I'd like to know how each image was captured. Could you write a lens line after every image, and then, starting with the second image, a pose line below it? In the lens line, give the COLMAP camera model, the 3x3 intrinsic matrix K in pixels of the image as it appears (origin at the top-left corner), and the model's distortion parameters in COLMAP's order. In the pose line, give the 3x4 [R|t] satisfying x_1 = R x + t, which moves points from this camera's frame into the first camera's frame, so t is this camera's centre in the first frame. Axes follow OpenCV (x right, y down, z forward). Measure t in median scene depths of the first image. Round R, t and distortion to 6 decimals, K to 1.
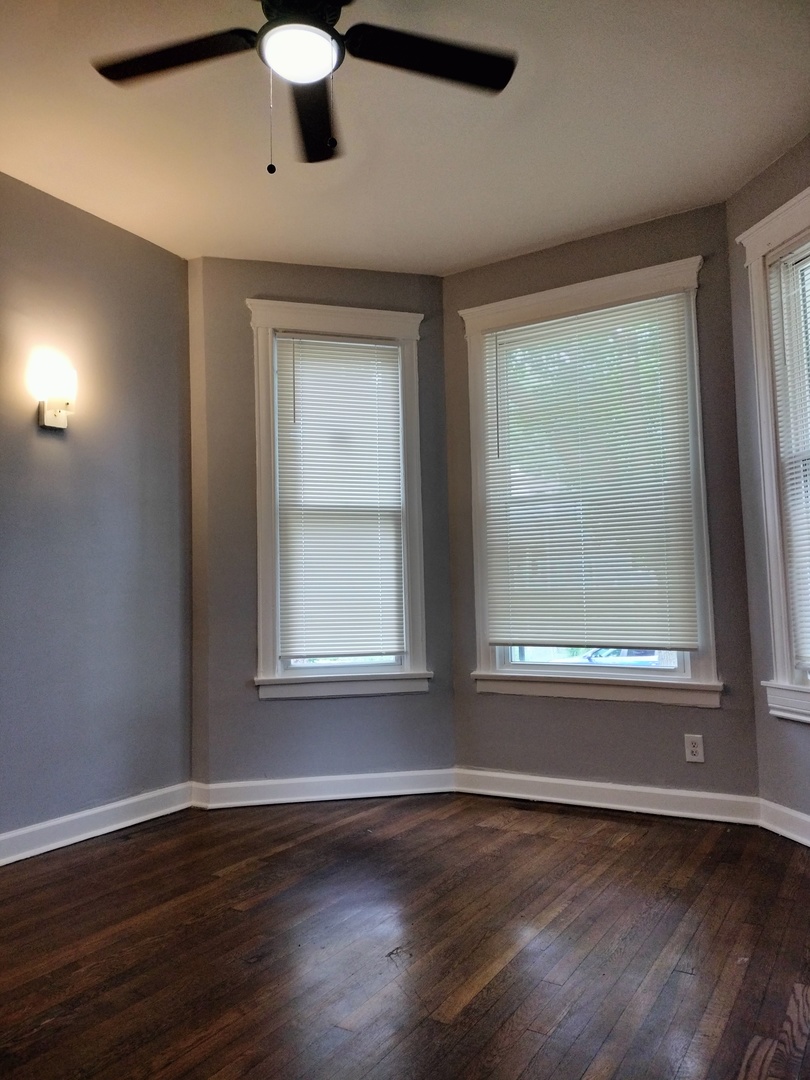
lens RADIAL K [[815.3, 0, 392.9], [0, 815.3, 536.2], [0, 0, 1]] dist [0.086506, -0.113282]
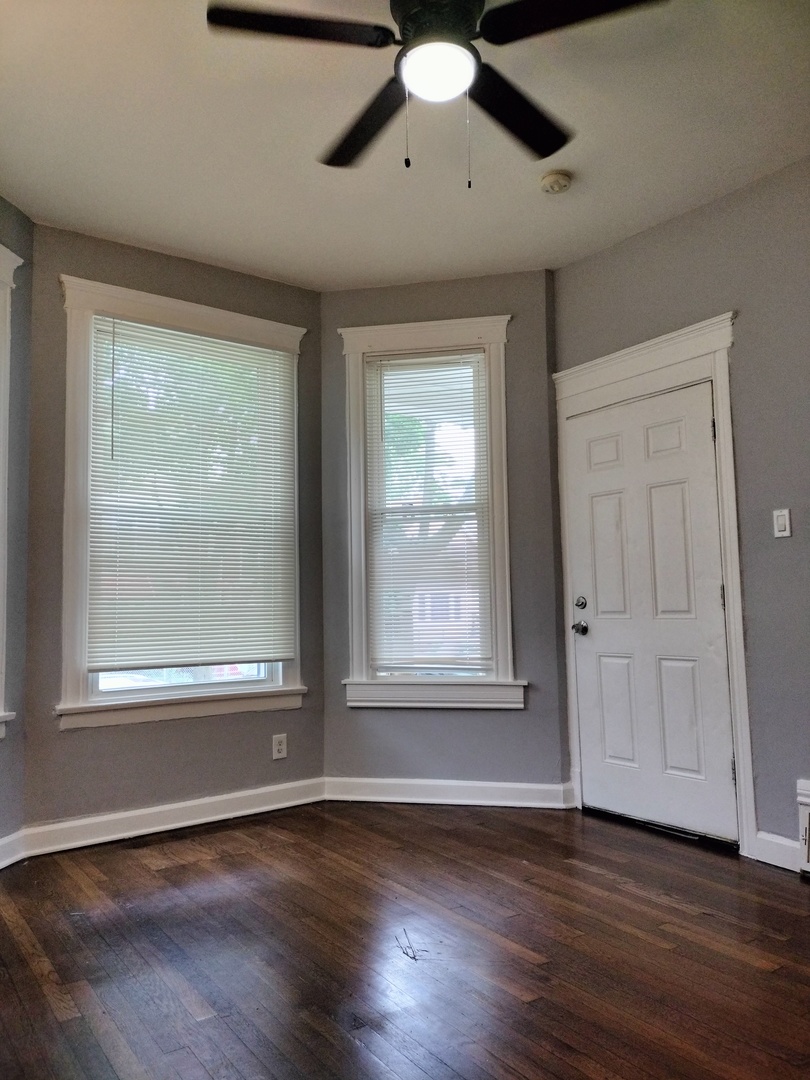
lens RADIAL K [[796.9, 0, 408.2], [0, 796.9, 542.6], [0, 0, 1]] dist [0.082951, -0.106665]
pose [[0.391749, 0.088015, 0.915853, -0.600678], [-0.057220, 0.995818, -0.071224, 0.042687], [-0.918291, -0.024504, 0.395147, 0.394416]]
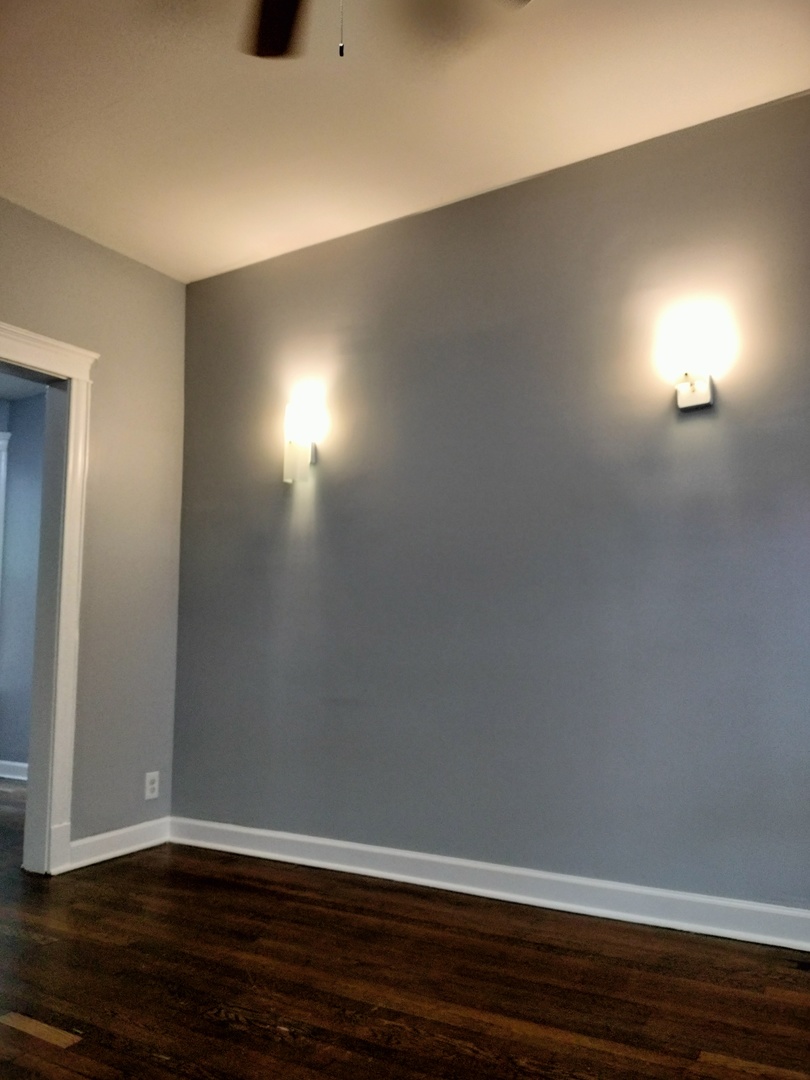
lens RADIAL K [[815.3, 0, 392.9], [0, 815.3, 536.2], [0, 0, 1]] dist [0.086506, -0.113282]
pose [[-0.017377, -0.104672, -0.994355, 0.361497], [0.092106, 0.990109, -0.105835, 0.050632], [0.995598, -0.093425, -0.007564, 0.638312]]
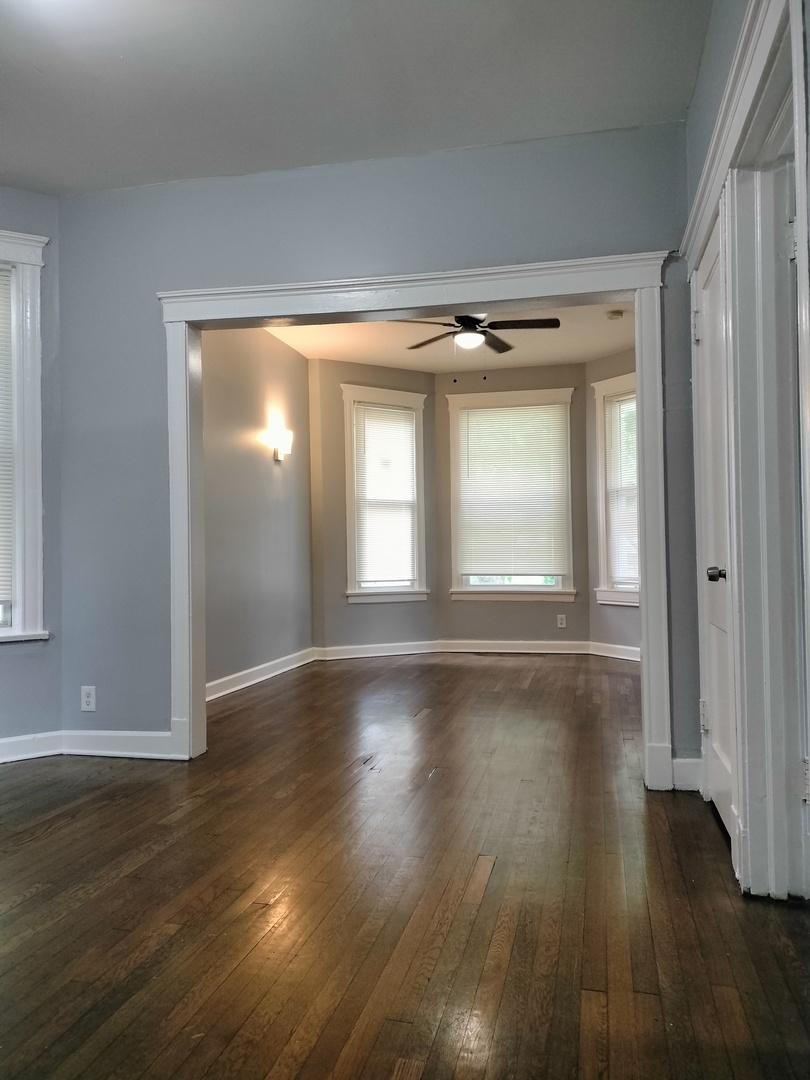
lens RADIAL K [[796.9, 0, 408.2], [0, 796.9, 542.6], [0, 0, 1]] dist [0.082951, -0.106665]
pose [[0.950135, 0.013246, 0.311558, -0.646335], [-0.031093, 0.998143, 0.052387, -0.041552], [-0.310285, -0.059462, 0.948782, -0.810984]]
